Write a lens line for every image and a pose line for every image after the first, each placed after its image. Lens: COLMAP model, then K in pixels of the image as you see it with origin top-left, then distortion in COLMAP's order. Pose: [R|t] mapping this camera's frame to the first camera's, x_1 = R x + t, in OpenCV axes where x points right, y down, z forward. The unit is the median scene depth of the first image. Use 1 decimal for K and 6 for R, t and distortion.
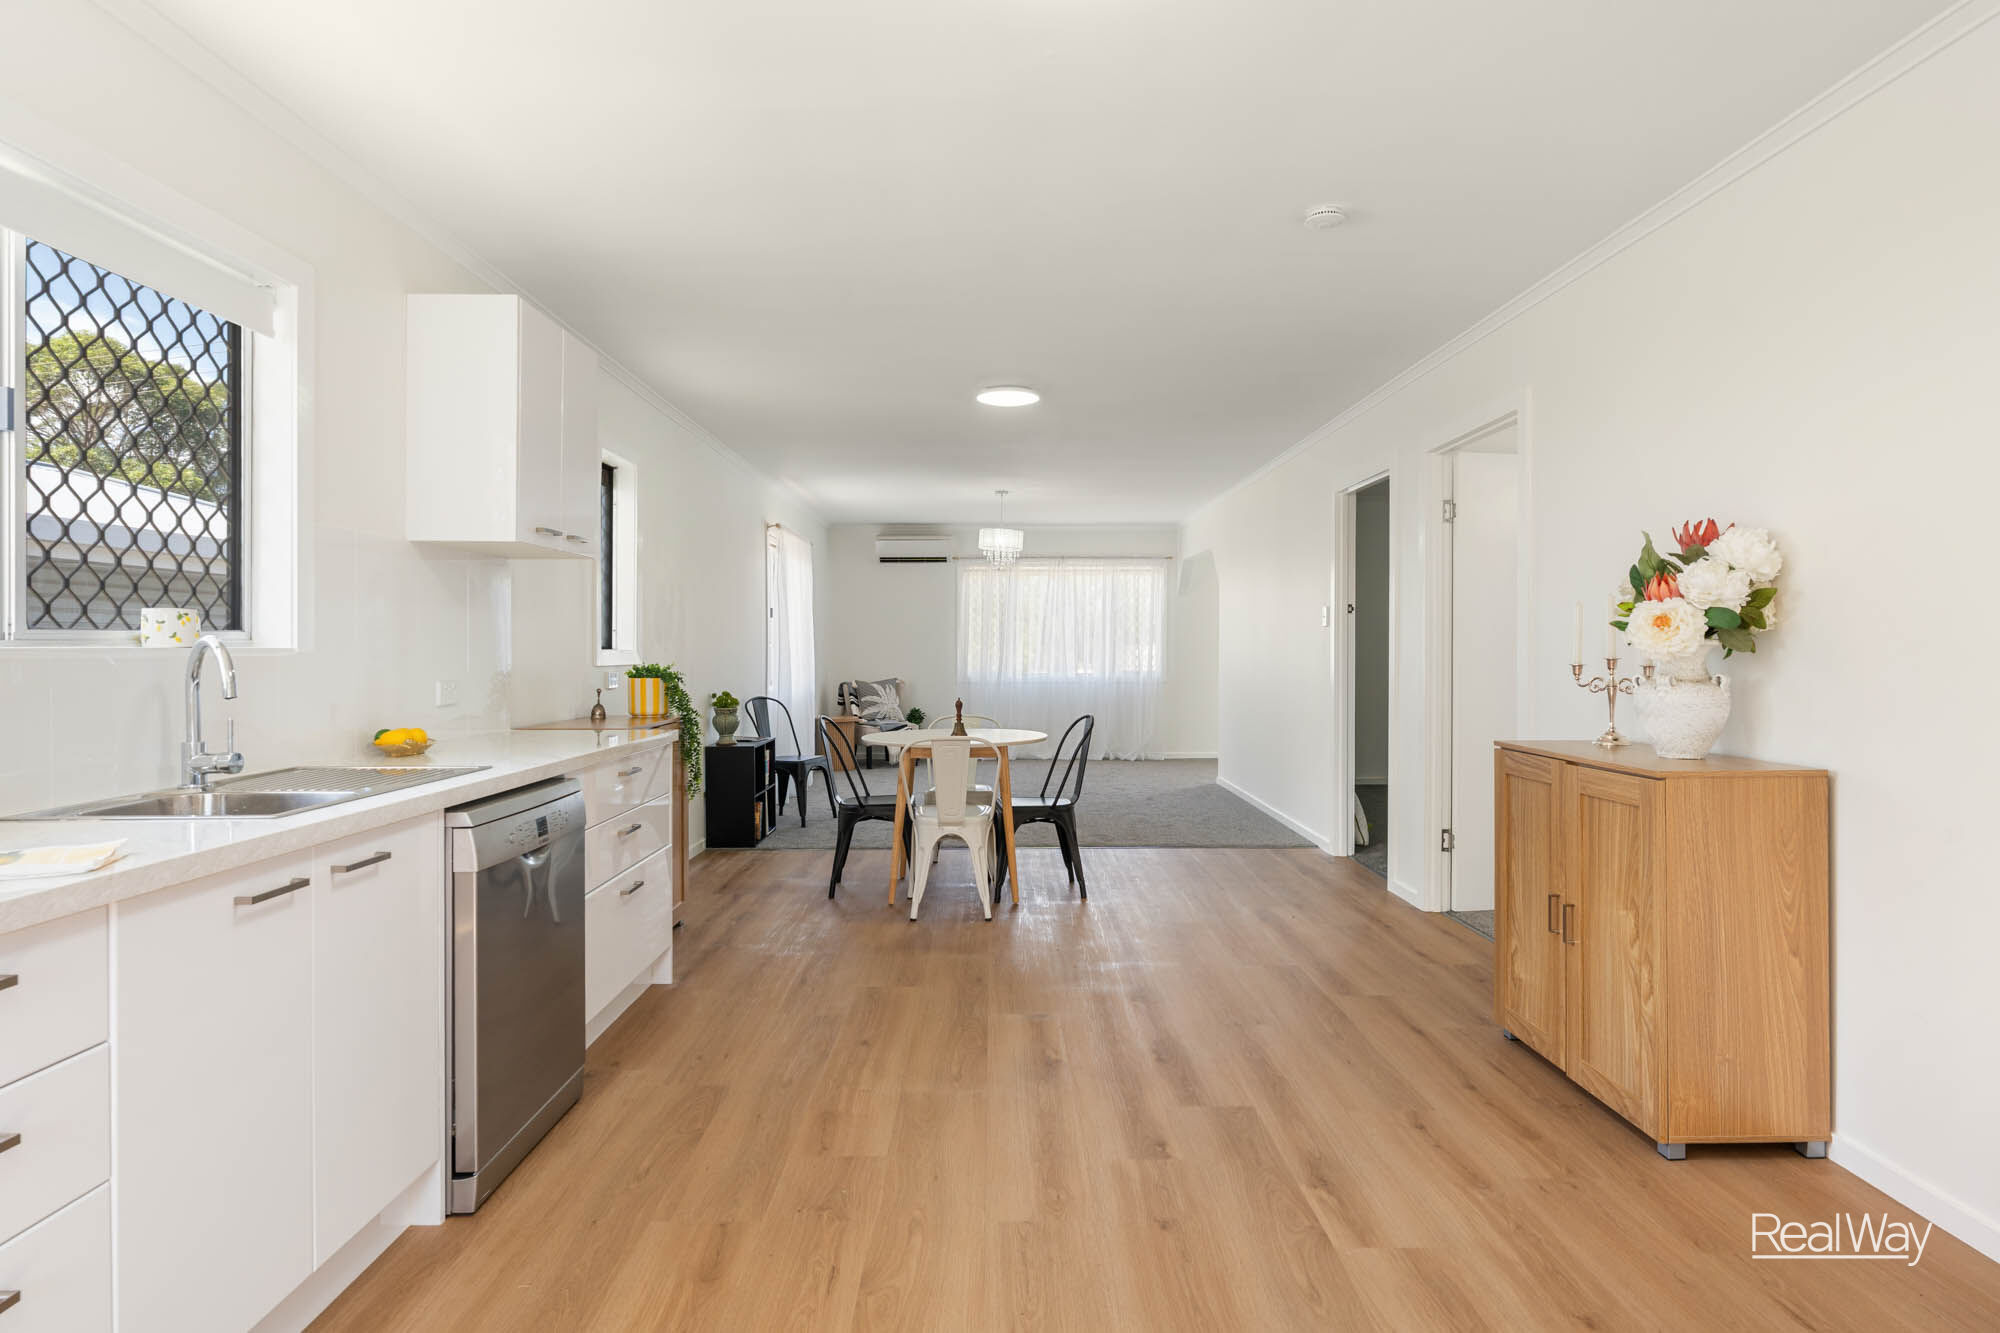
lens RADIAL K [[1049.6, 0, 1004.1], [0, 1049.6, 650.9], [0, 0, 1]] dist [0.001277, 0.000337]
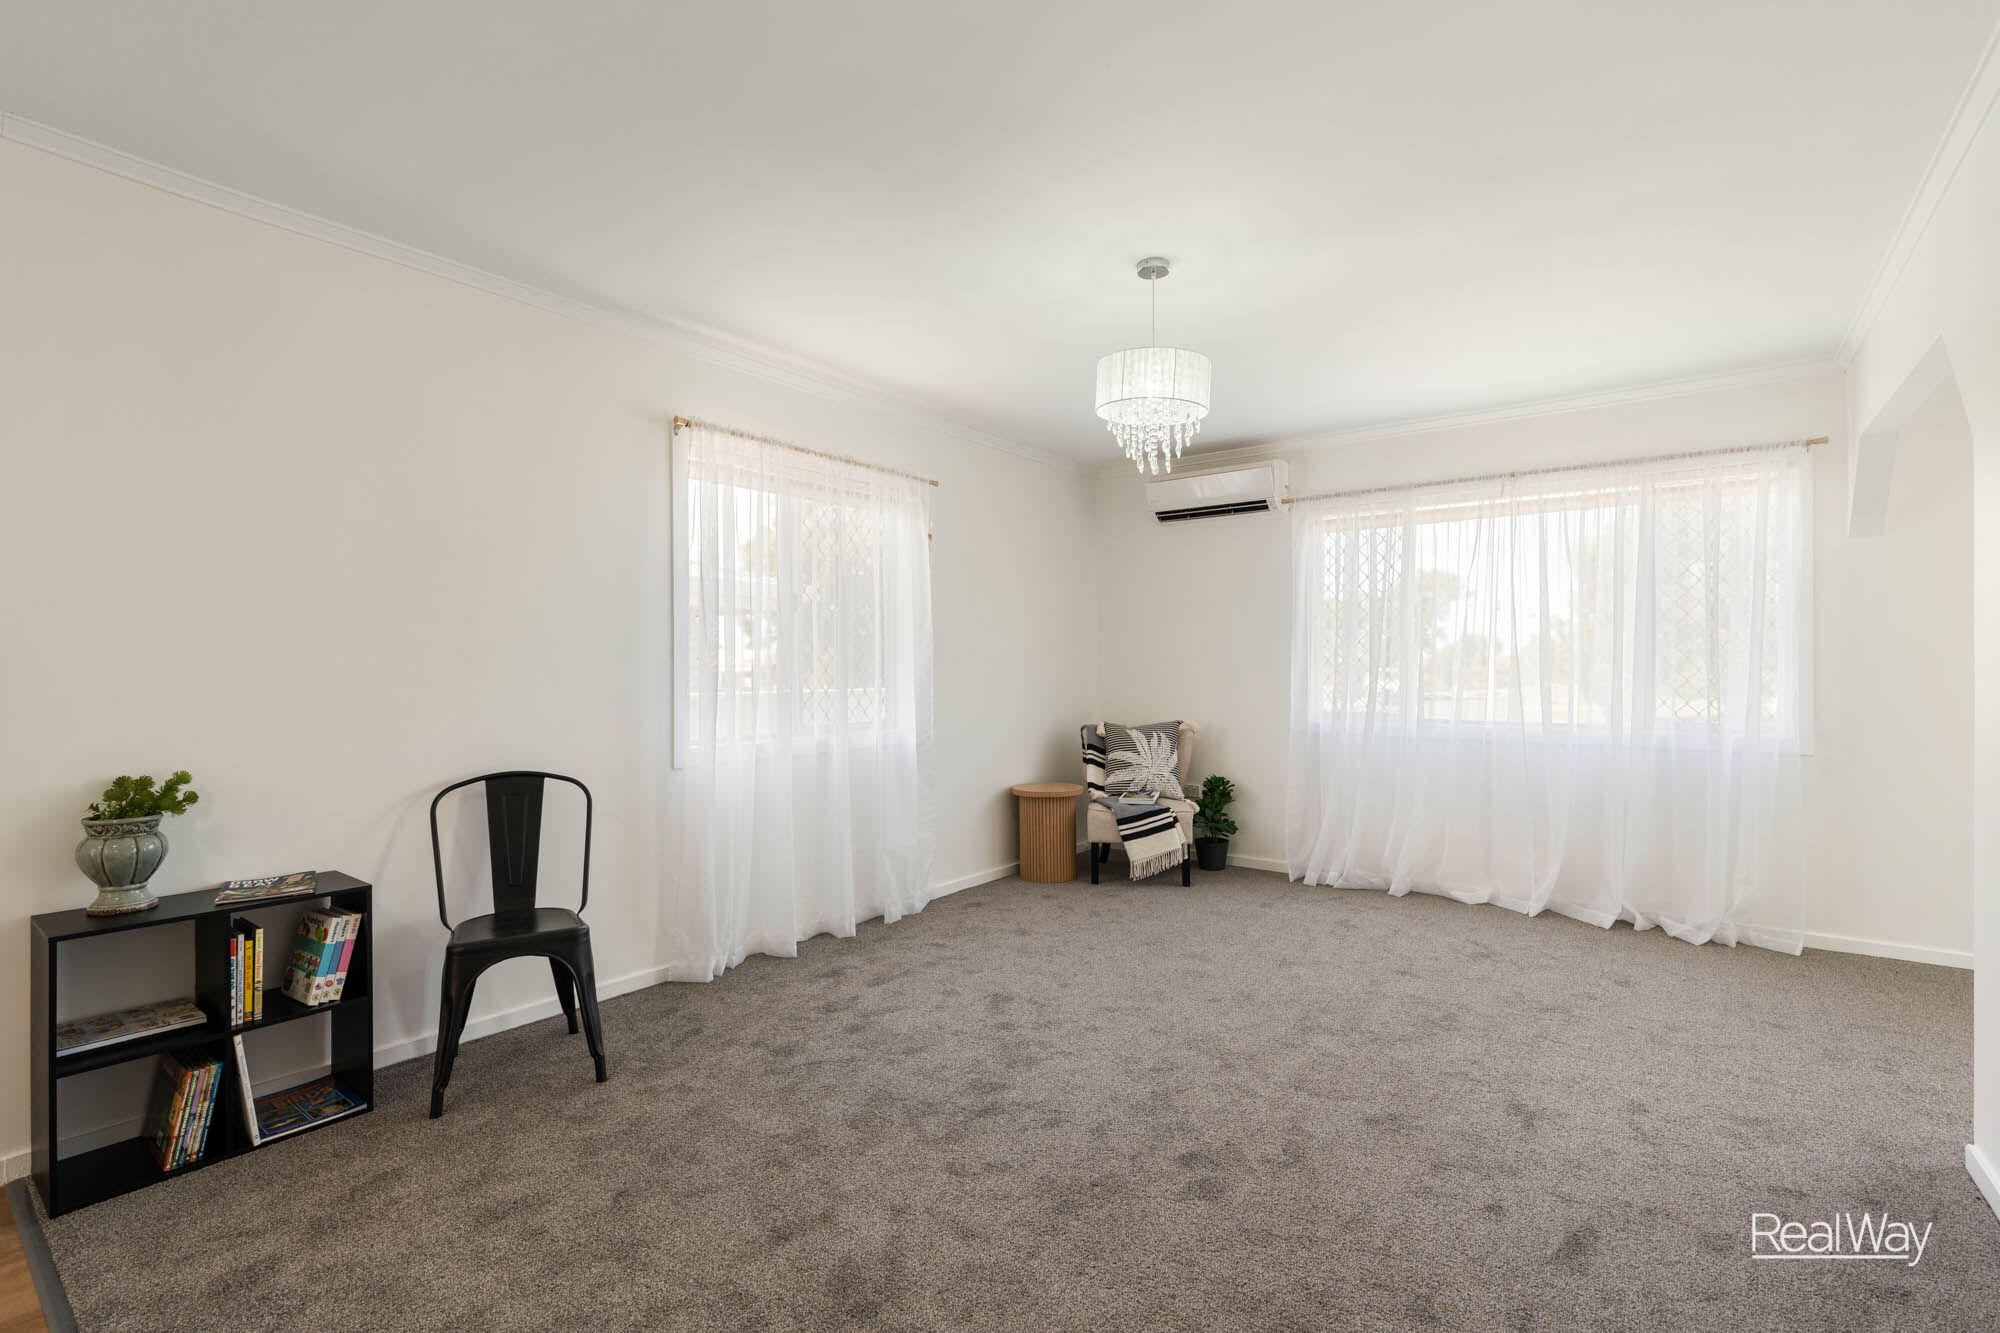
lens RADIAL K [[901.3, 0, 997.1], [0, 901.3, 667.0], [0, 0, 1]] dist [-0.002947, -0.000776]
pose [[0.789743, 0.003546, -0.613428, 0.392457], [-0.005539, 0.999984, -0.001351, -0.007847], [0.613413, 0.004465, 0.789750, 1.792884]]
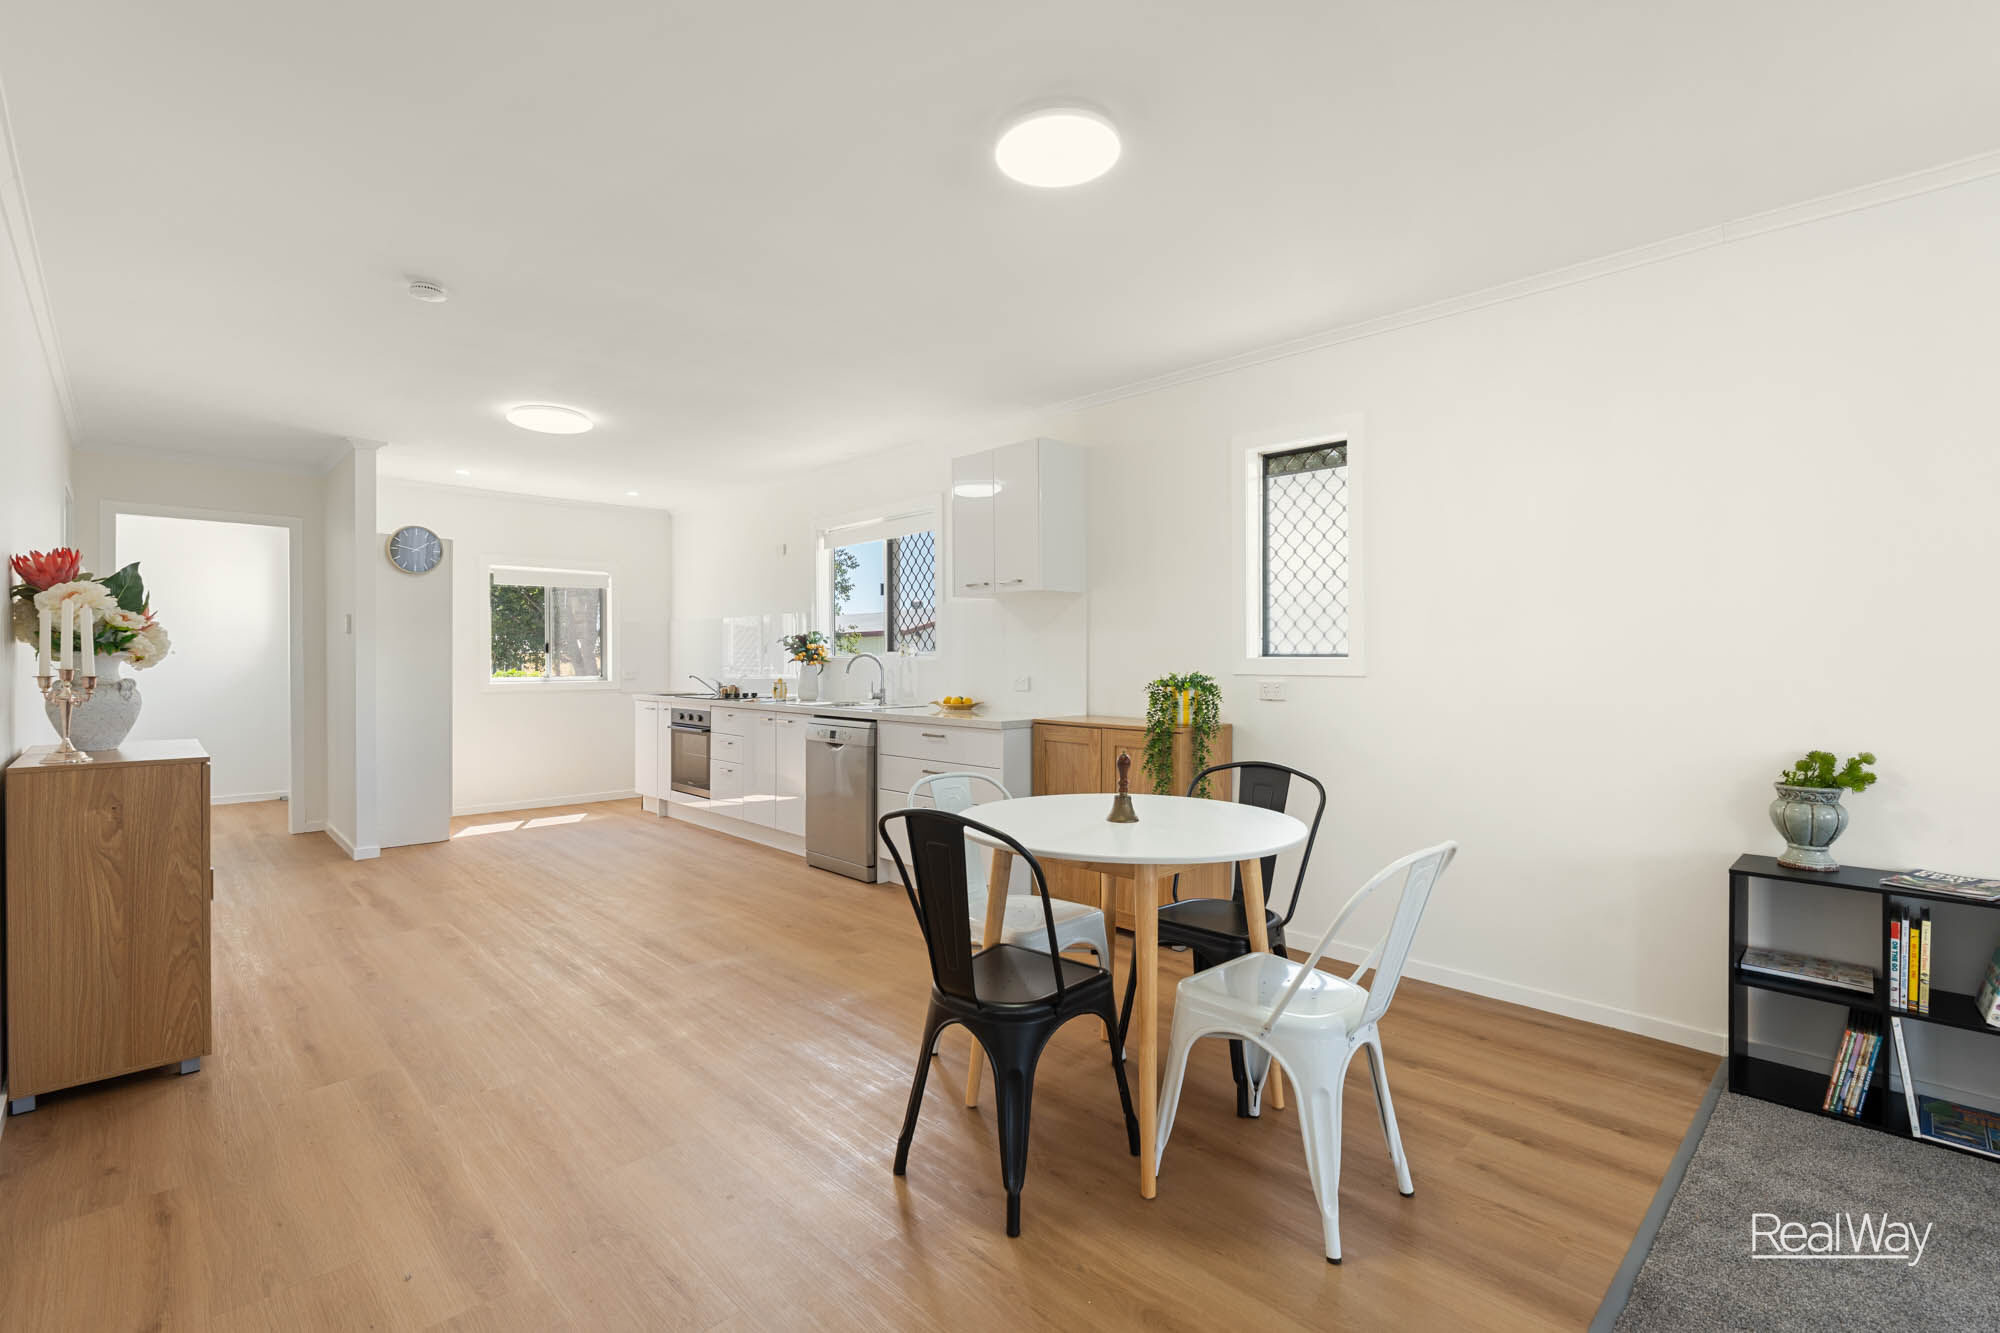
lens RADIAL K [[901.3, 0, 1002.7], [0, 901.3, 667.9], [0, 0, 1]] dist [-0.002947, -0.000776]
pose [[-0.723124, 0.010607, -0.690636, 0.488831], [0.001268, 0.999901, 0.014029, -0.005384], [0.690717, 0.009269, -0.723066, 1.996892]]
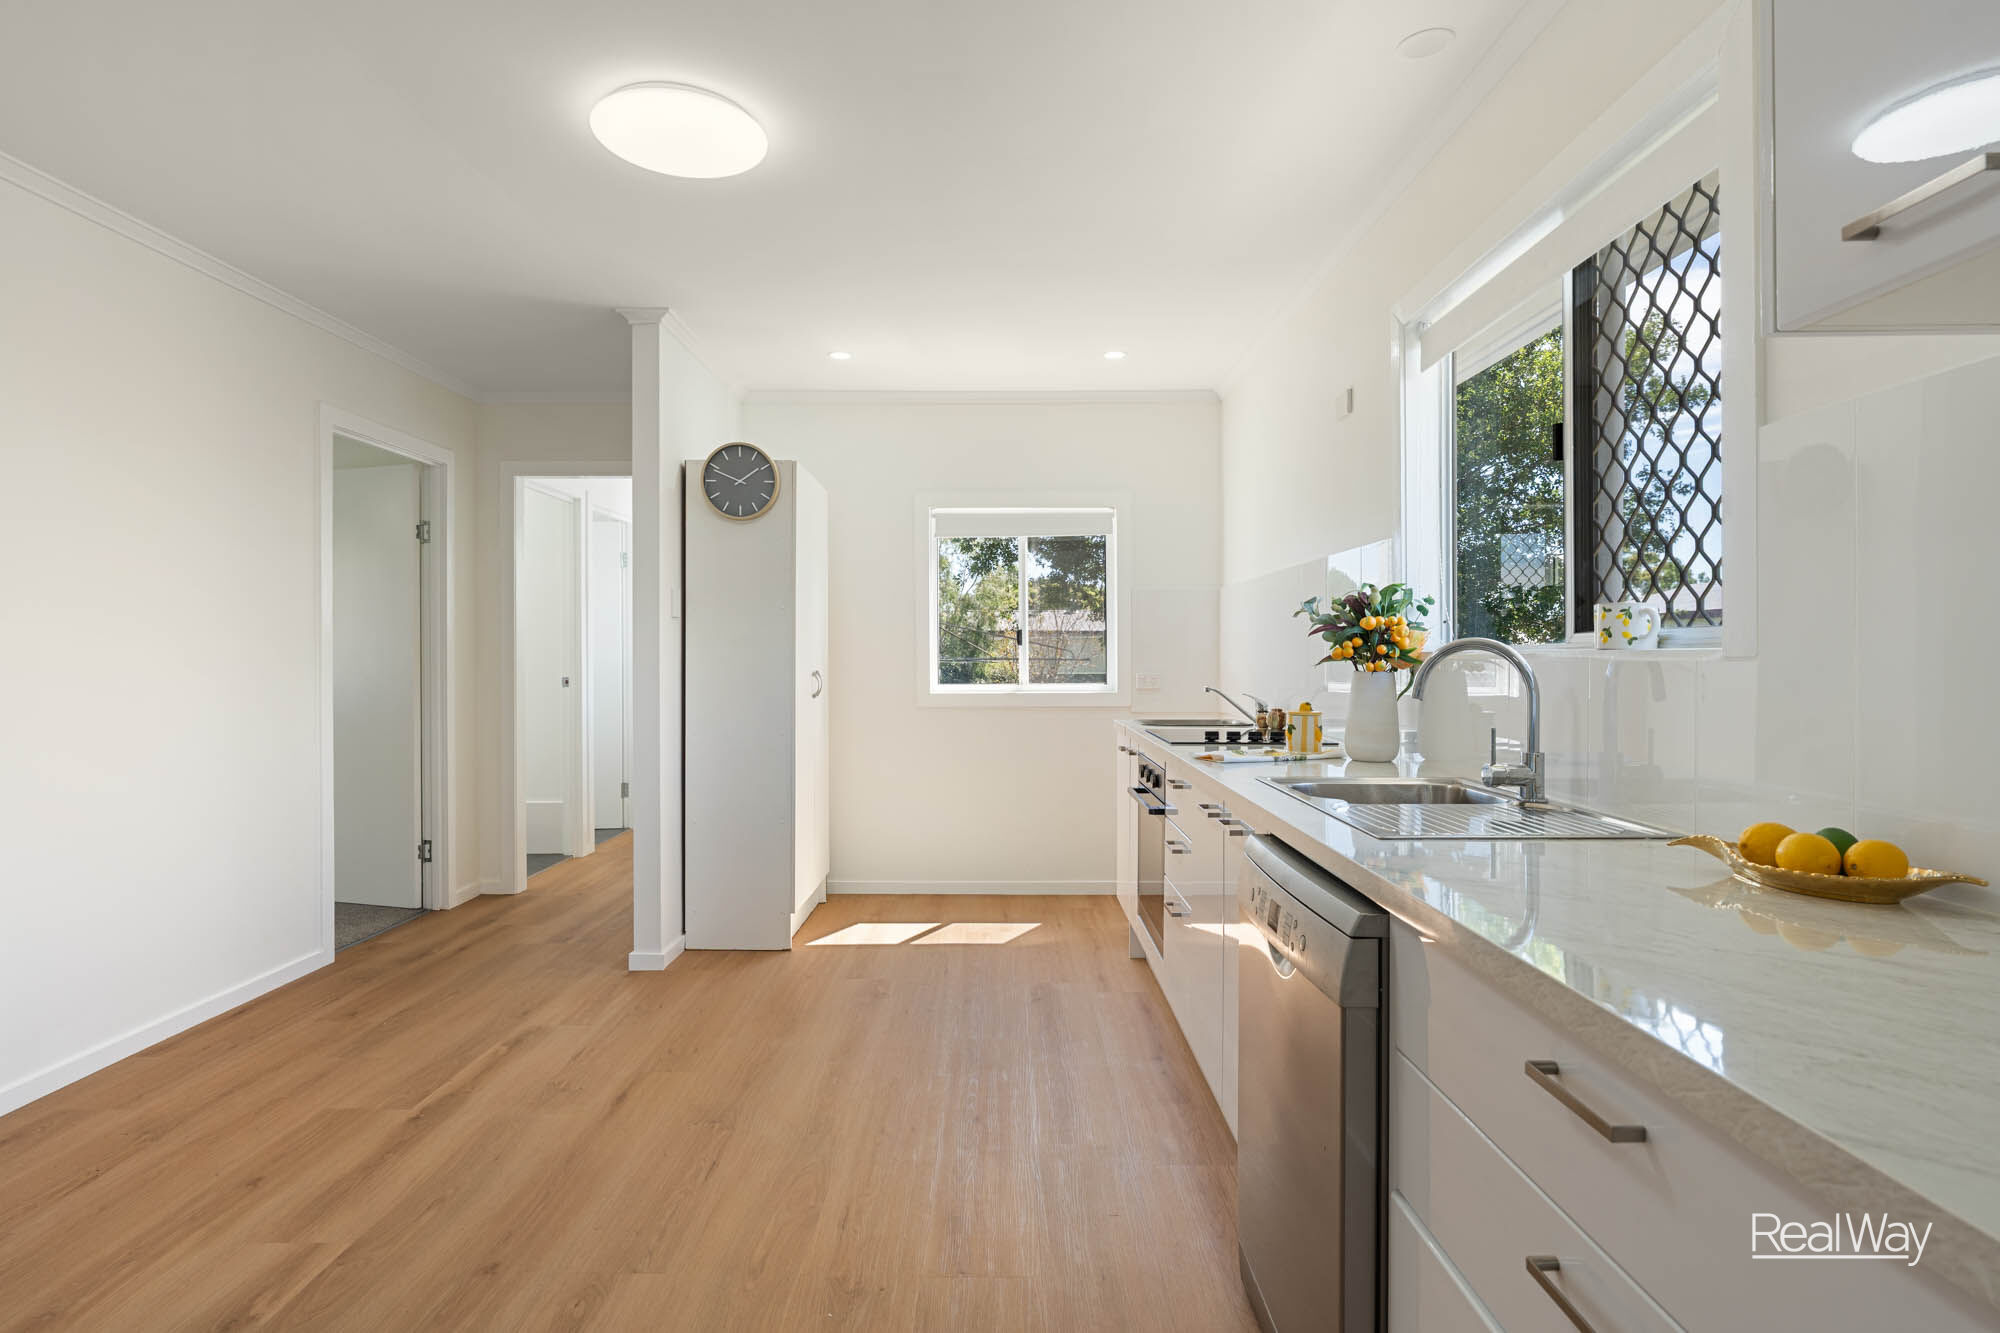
lens RADIAL K [[1049.6, 0, 985.9], [0, 1049.6, 653.5], [0, 0, 1]] dist [0.001277, 0.000337]
pose [[-0.999567, 0.001978, 0.029365, -0.205542], [0.002015, 0.999997, 0.001235, -0.001860], [-0.029362, 0.001294, -0.999568, 1.246249]]
